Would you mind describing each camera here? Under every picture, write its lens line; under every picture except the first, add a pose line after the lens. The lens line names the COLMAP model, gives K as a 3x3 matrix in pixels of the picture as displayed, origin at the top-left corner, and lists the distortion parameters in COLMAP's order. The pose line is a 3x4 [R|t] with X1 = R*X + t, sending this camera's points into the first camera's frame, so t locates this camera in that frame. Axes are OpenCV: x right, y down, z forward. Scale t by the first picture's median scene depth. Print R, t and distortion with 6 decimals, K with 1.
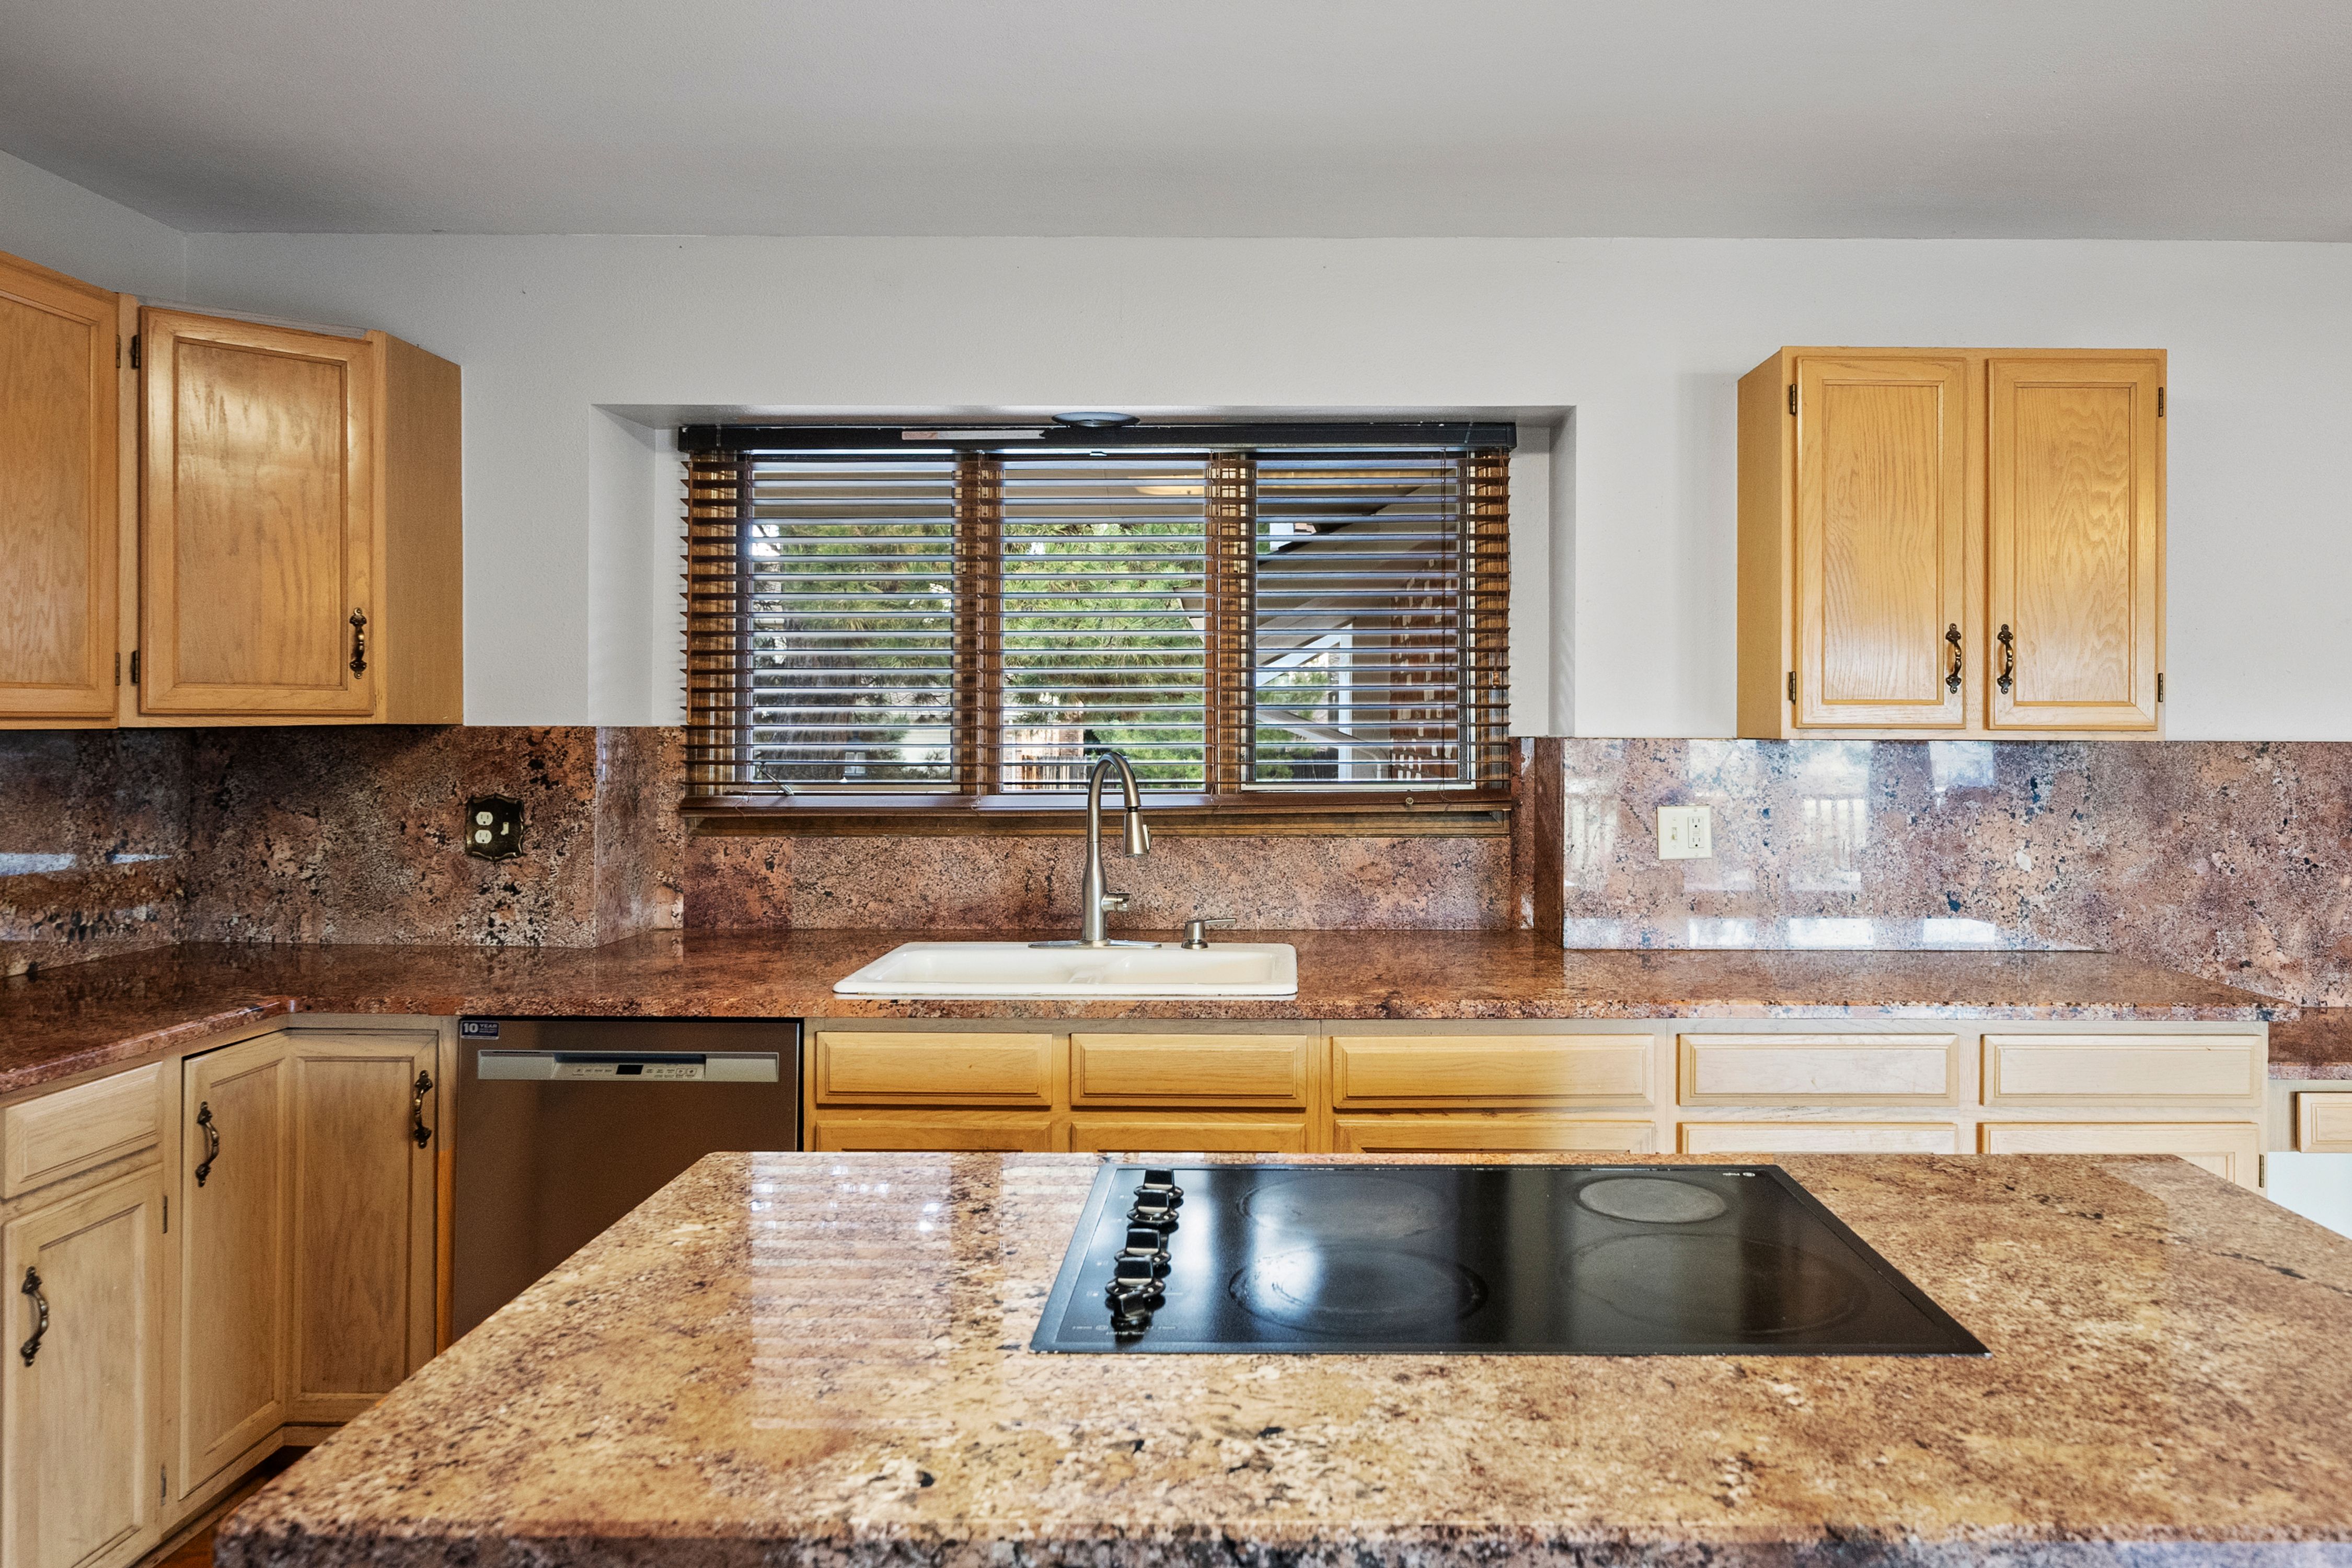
lens RADIAL K [[1567.9, 0, 1268.8], [0, 1567.9, 726.5], [0, 0, 1]] dist [0.000339, 0.002476]
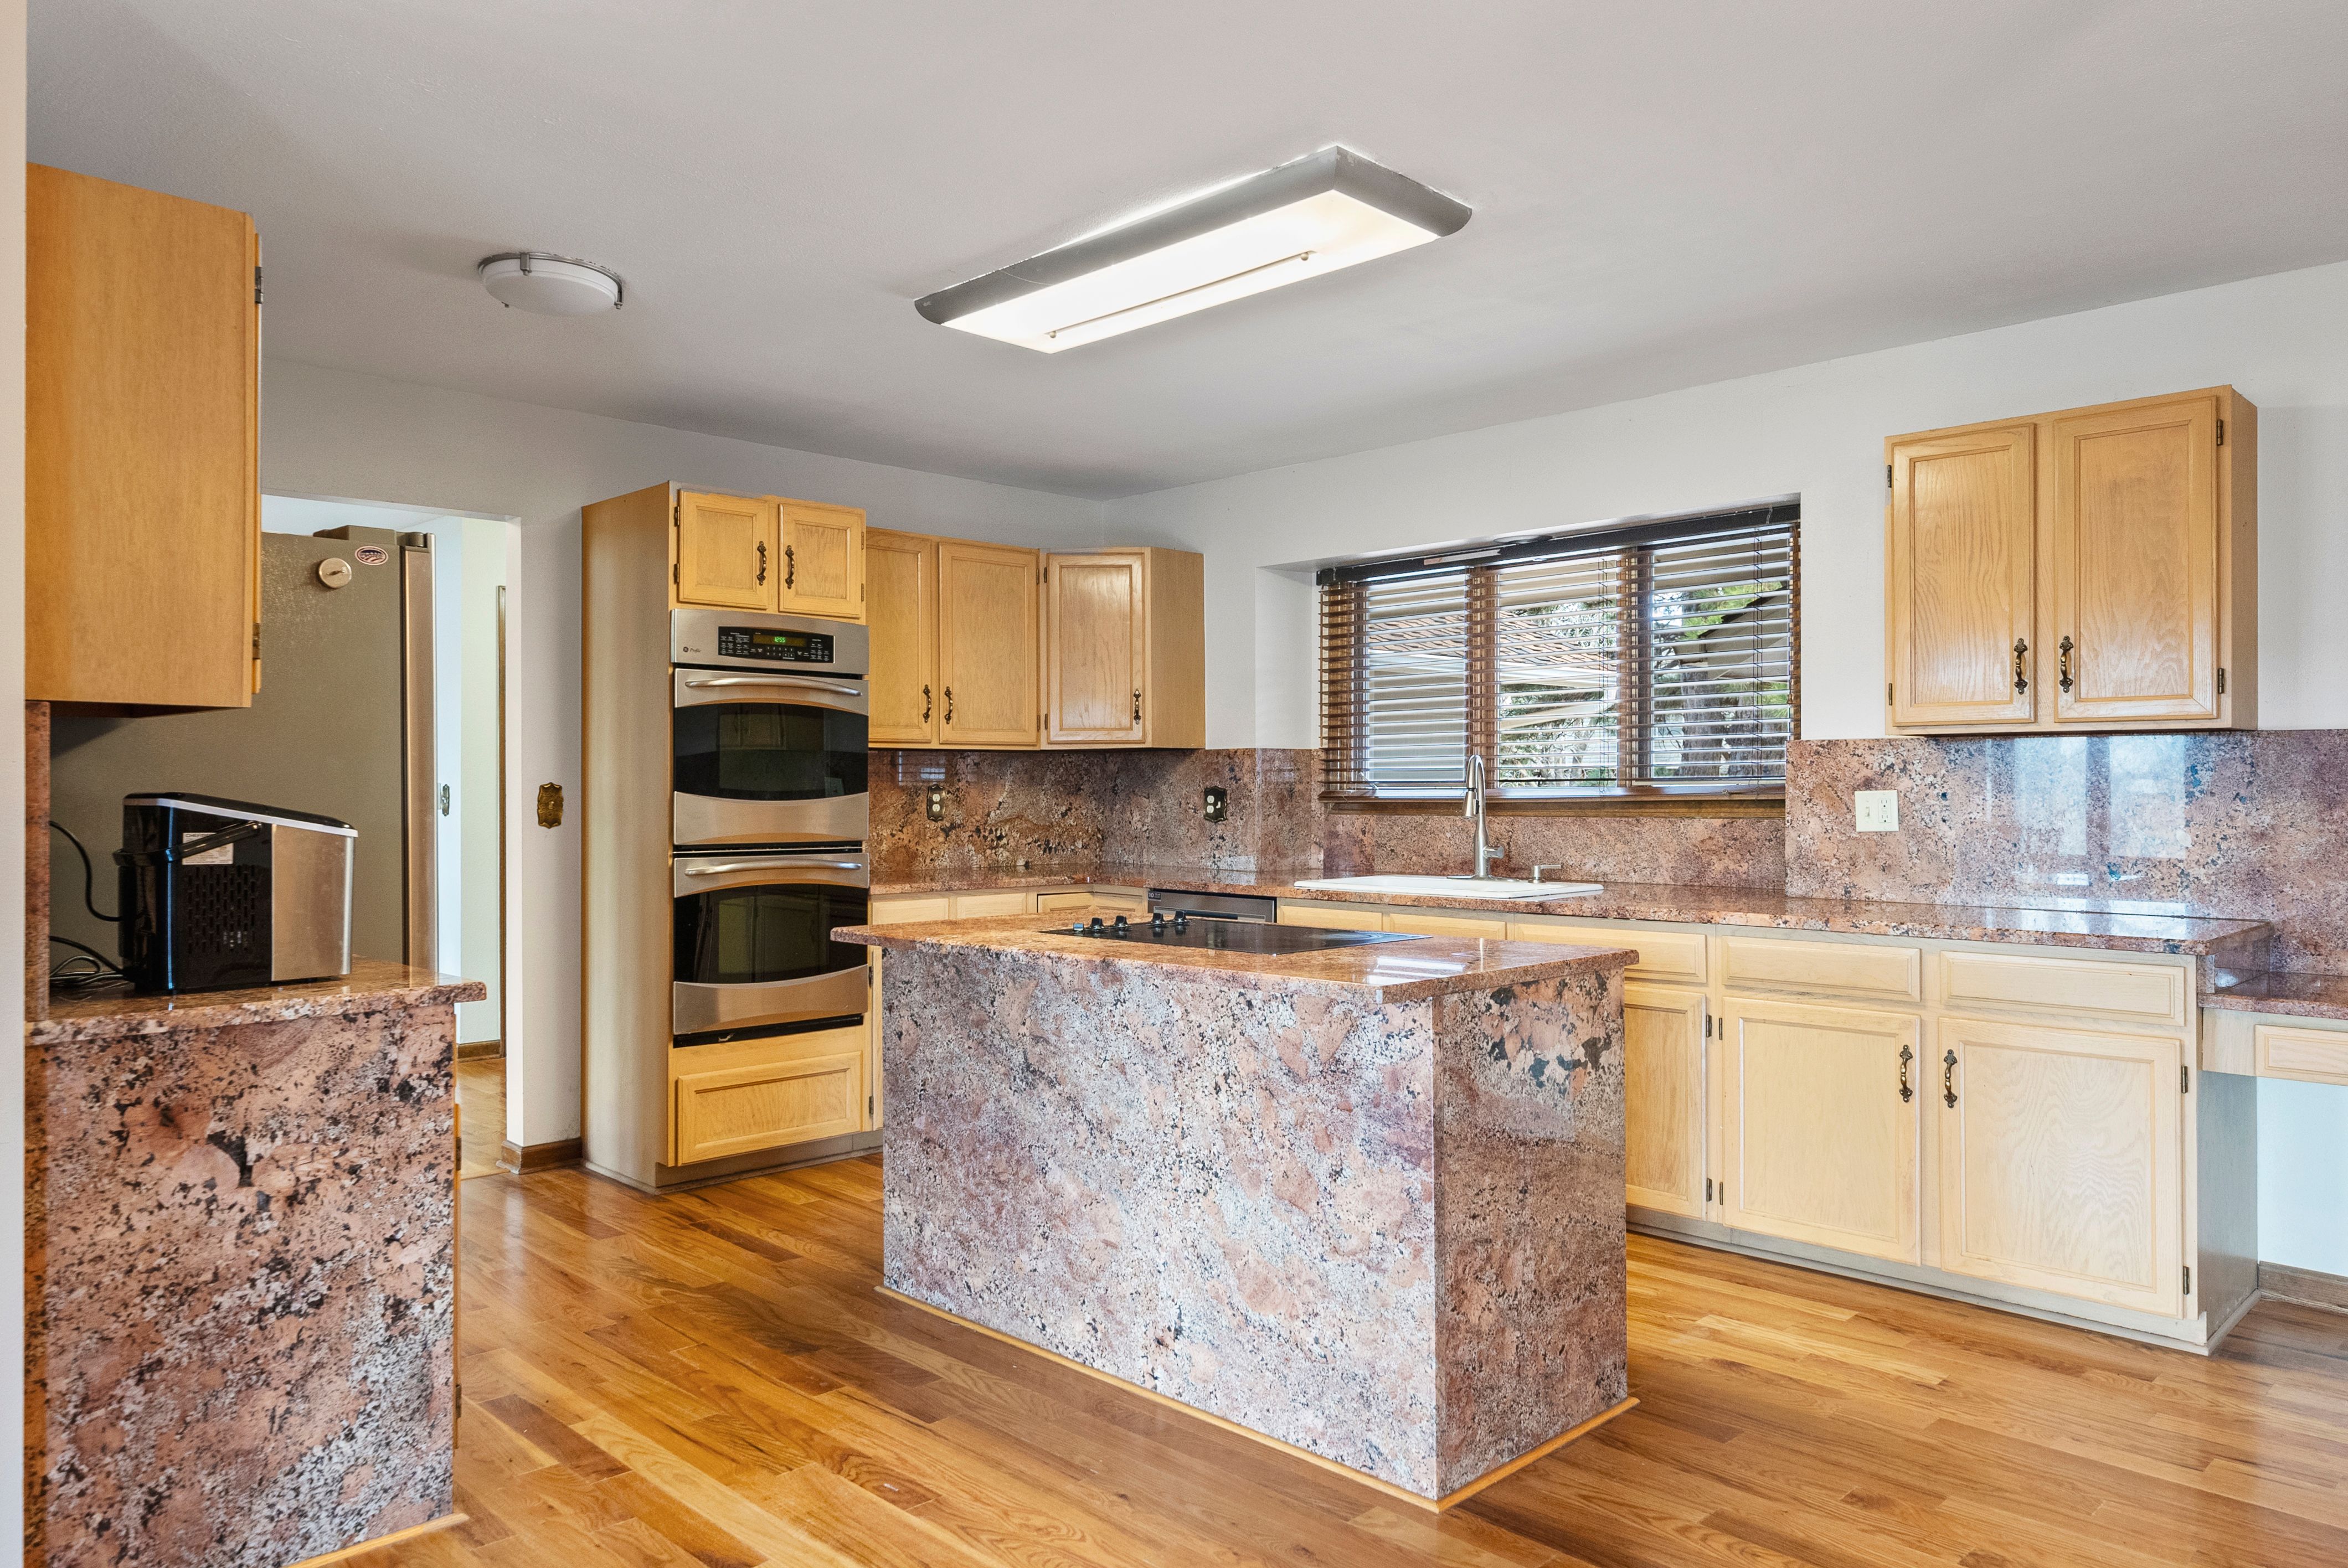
lens RADIAL K [[1579.5, 0, 1174.0], [0, 1579.5, 784.0], [0, 0, 1]] dist [0.000147, 0.006390]
pose [[0.702572, -0.005968, -0.711587, 0.785967], [0.004603, 0.999982, -0.003841, 0.047575], [0.711598, -0.000577, 0.702587, -0.331097]]
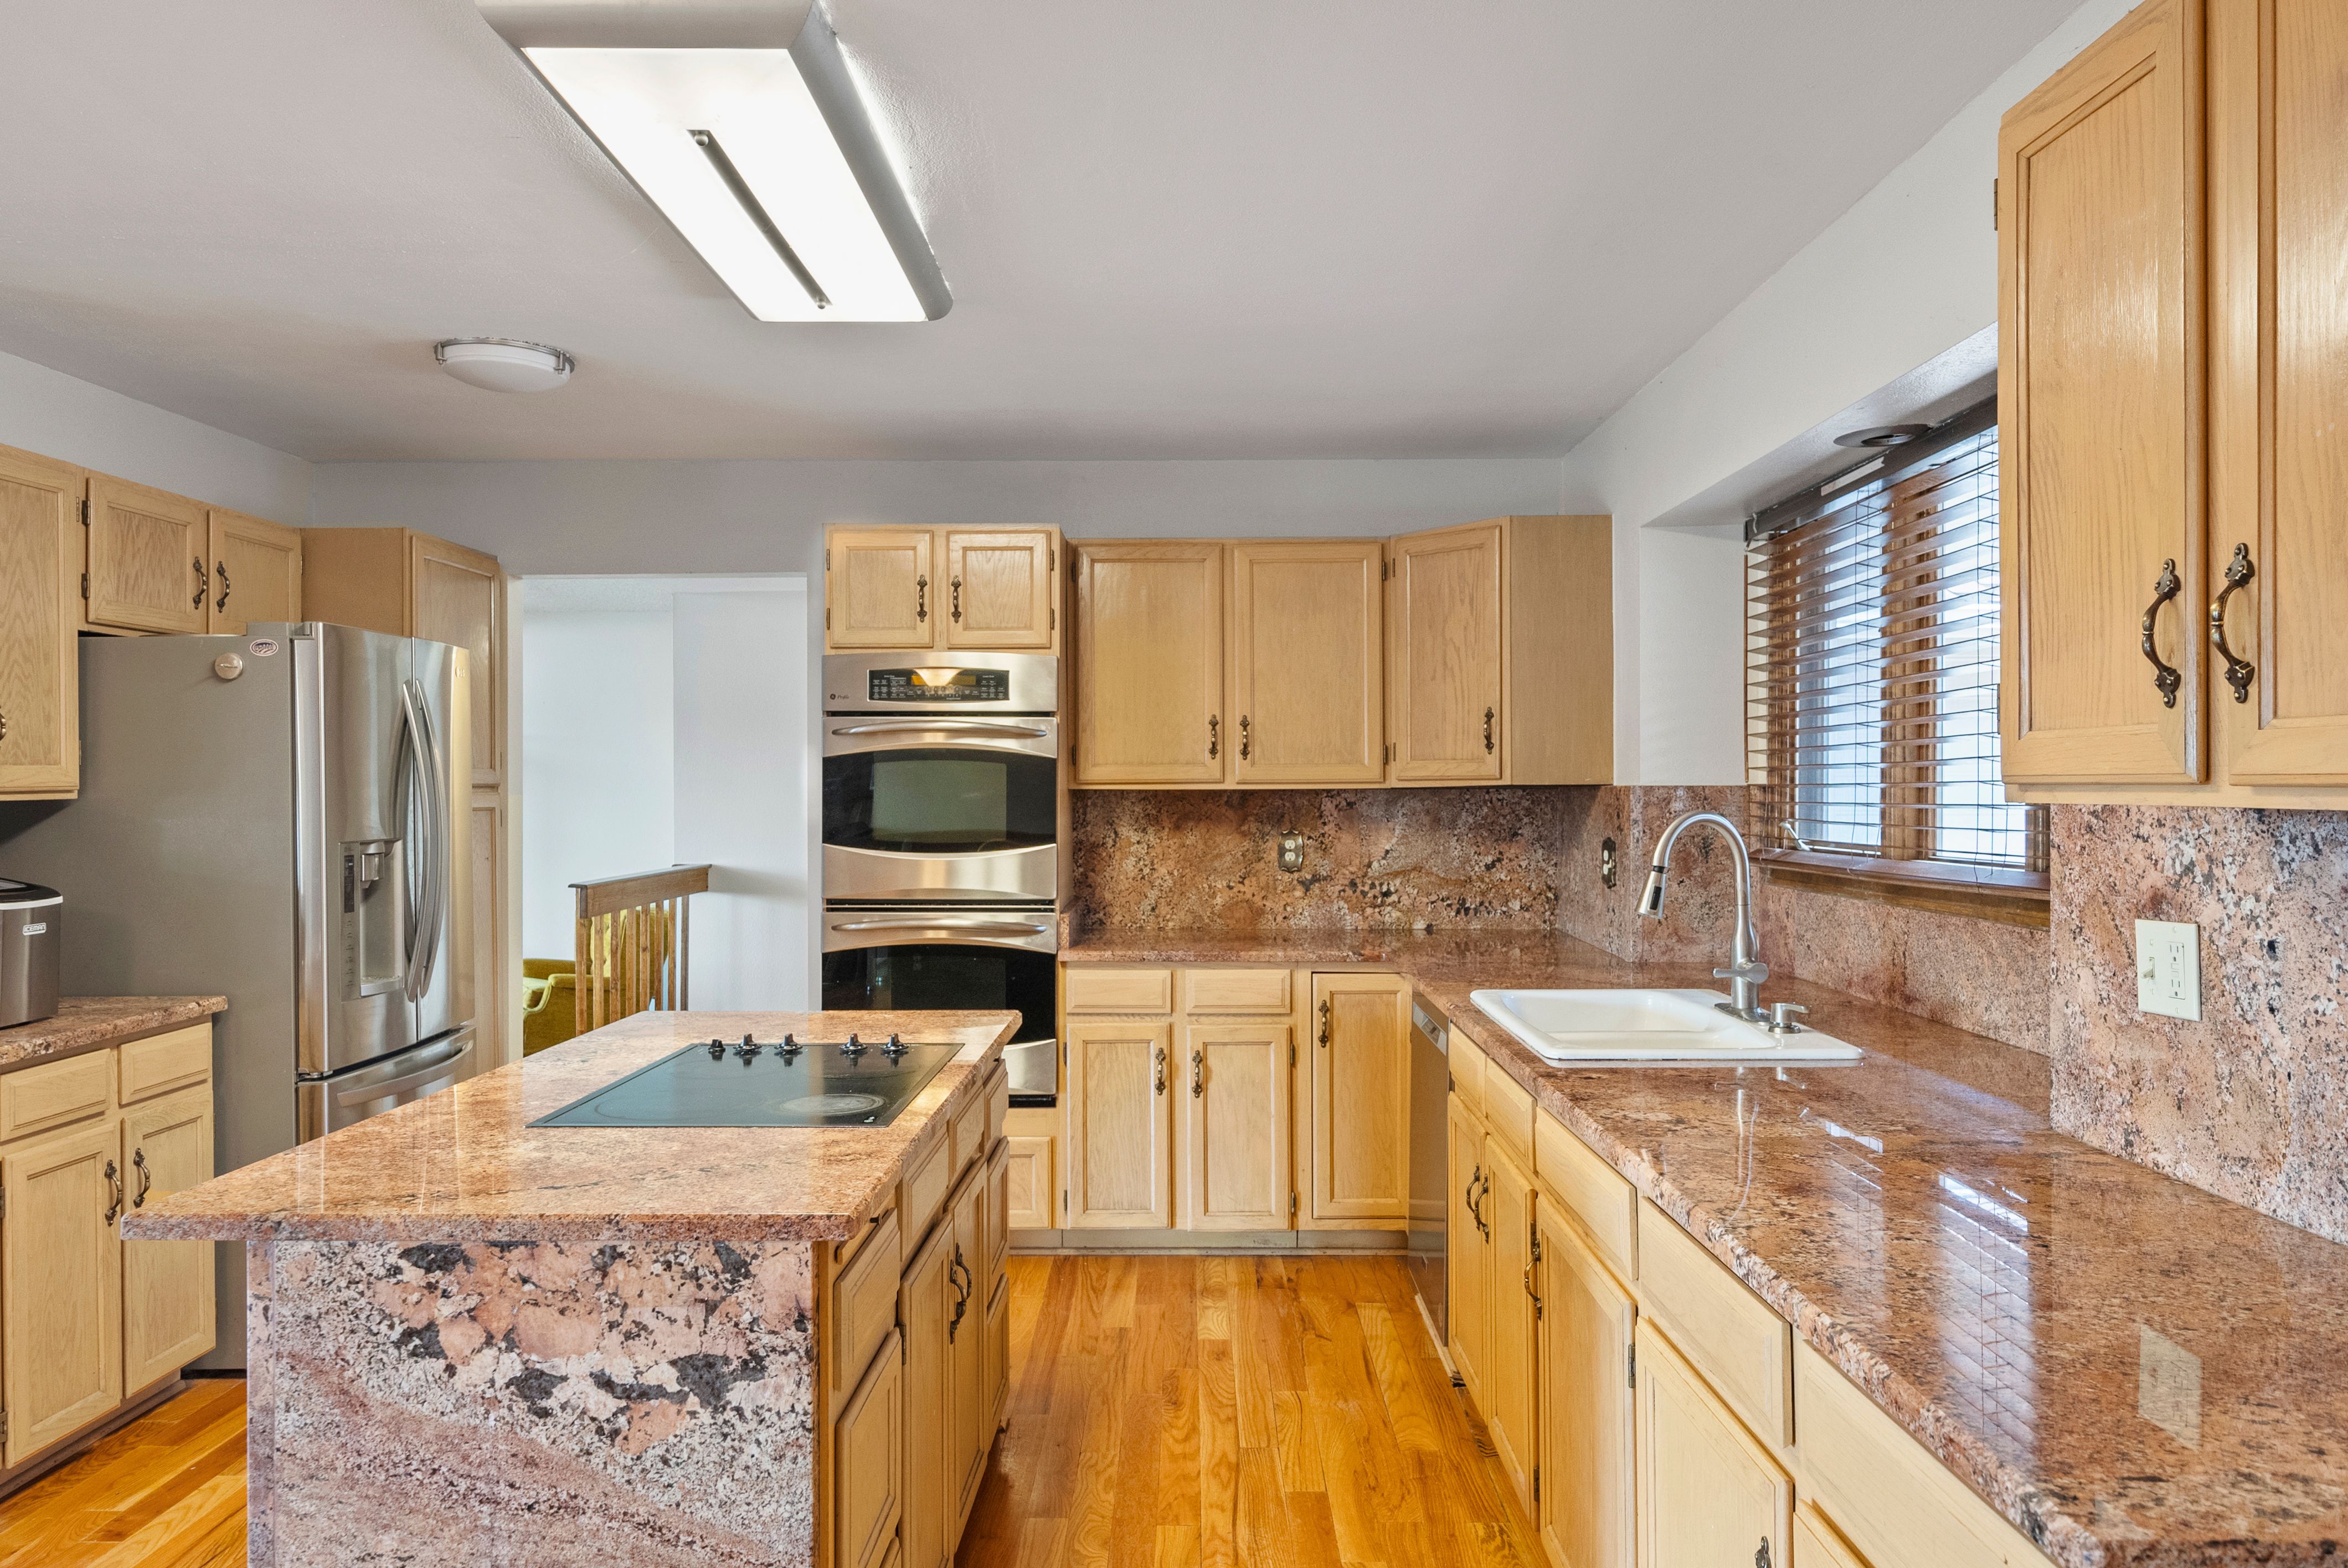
lens RADIAL K [[1579.5, 0, 1174.0], [0, 1579.5, 784.0], [0, 0, 1]] dist [0.000147, 0.006390]
pose [[-0.009936, -0.003840, -0.999943, 0.837699], [0.003232, 0.999987, -0.003872, 0.002135], [0.999945, -0.003270, -0.009923, 0.647176]]
